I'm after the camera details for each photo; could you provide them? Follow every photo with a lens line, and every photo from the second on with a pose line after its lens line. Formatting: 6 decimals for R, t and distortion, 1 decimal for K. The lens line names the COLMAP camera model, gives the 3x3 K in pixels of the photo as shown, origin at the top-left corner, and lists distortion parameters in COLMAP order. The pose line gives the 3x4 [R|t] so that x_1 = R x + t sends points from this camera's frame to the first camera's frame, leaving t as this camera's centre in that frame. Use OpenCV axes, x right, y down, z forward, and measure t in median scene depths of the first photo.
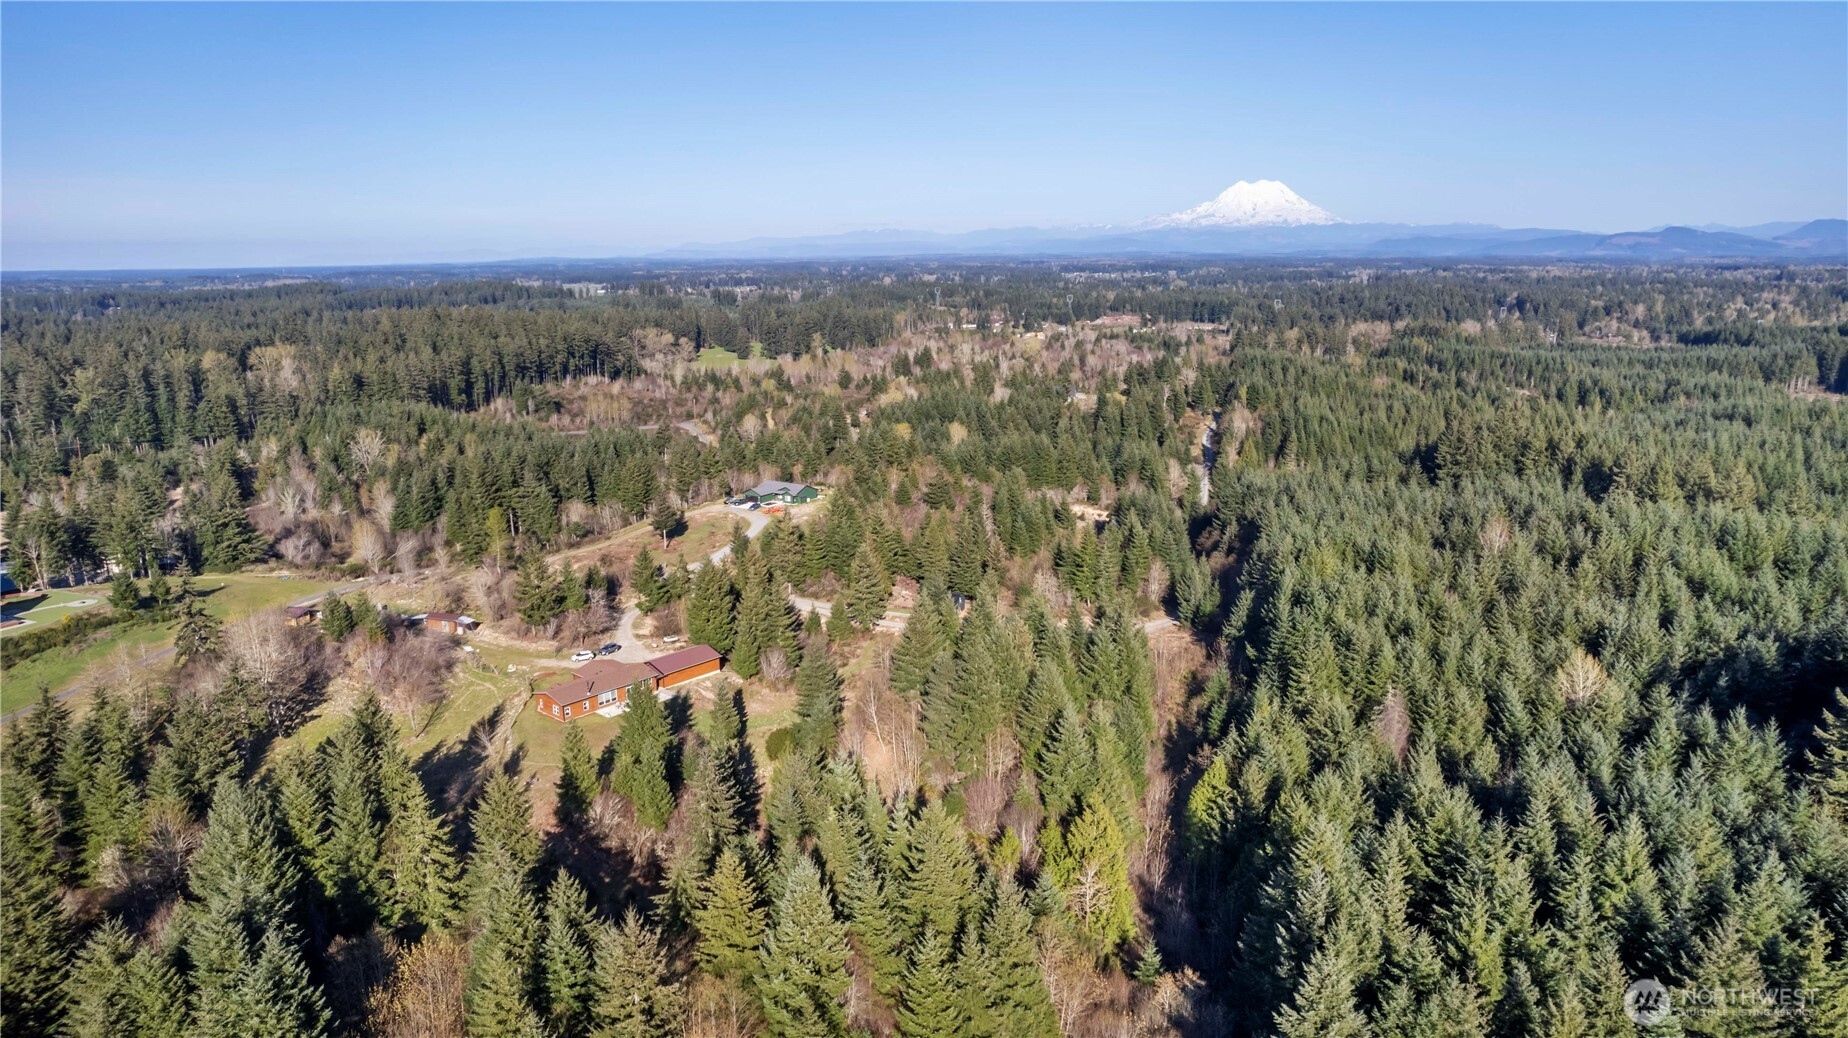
lens RADIAL K [[1186.8, 0, 929.0], [0, 1186.8, 522.8], [0, 0, 1]] dist [-0.057354, 0.036057]
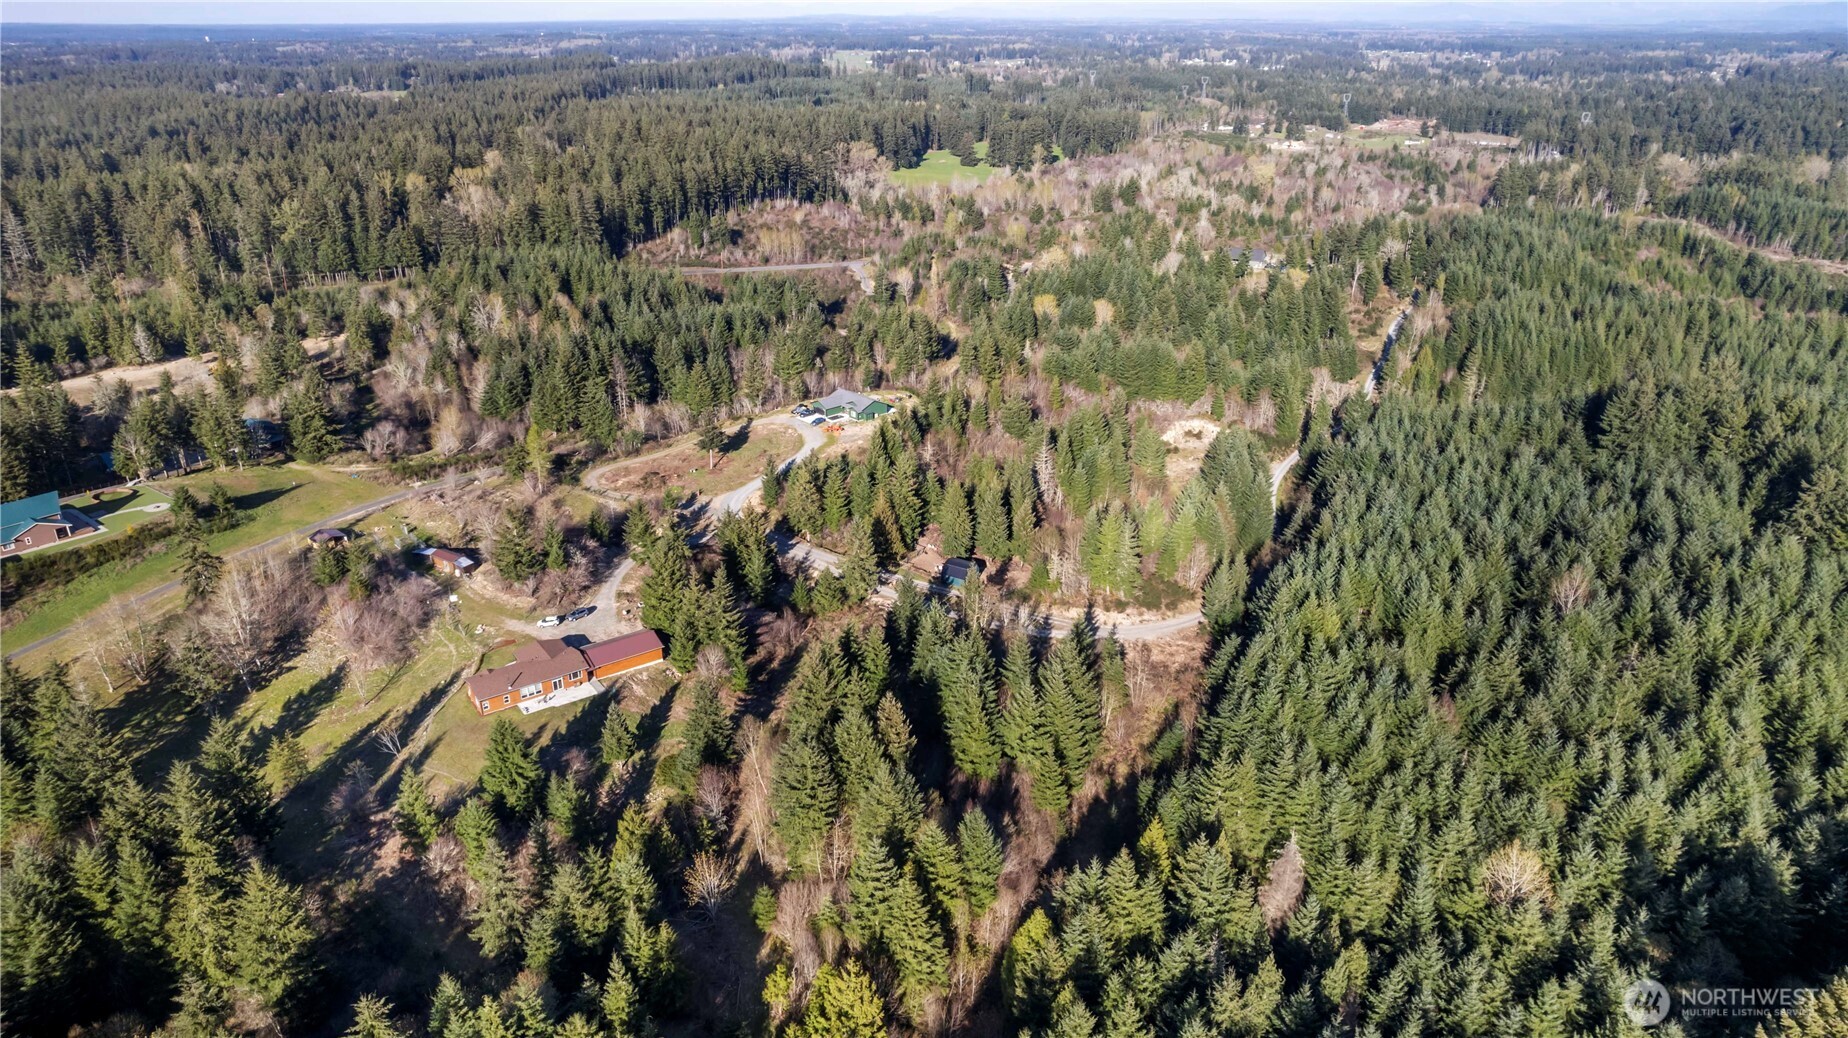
lens RADIAL K [[1186.8, 0, 923.6], [0, 1186.8, 524.1], [0, 0, 1]] dist [-0.057354, 0.036057]
pose [[0.972233, 0.100350, -0.211406, 0.094764], [-0.059739, 0.979887, 0.190399, -0.076222], [0.226260, -0.172483, 0.958674, 0.048778]]
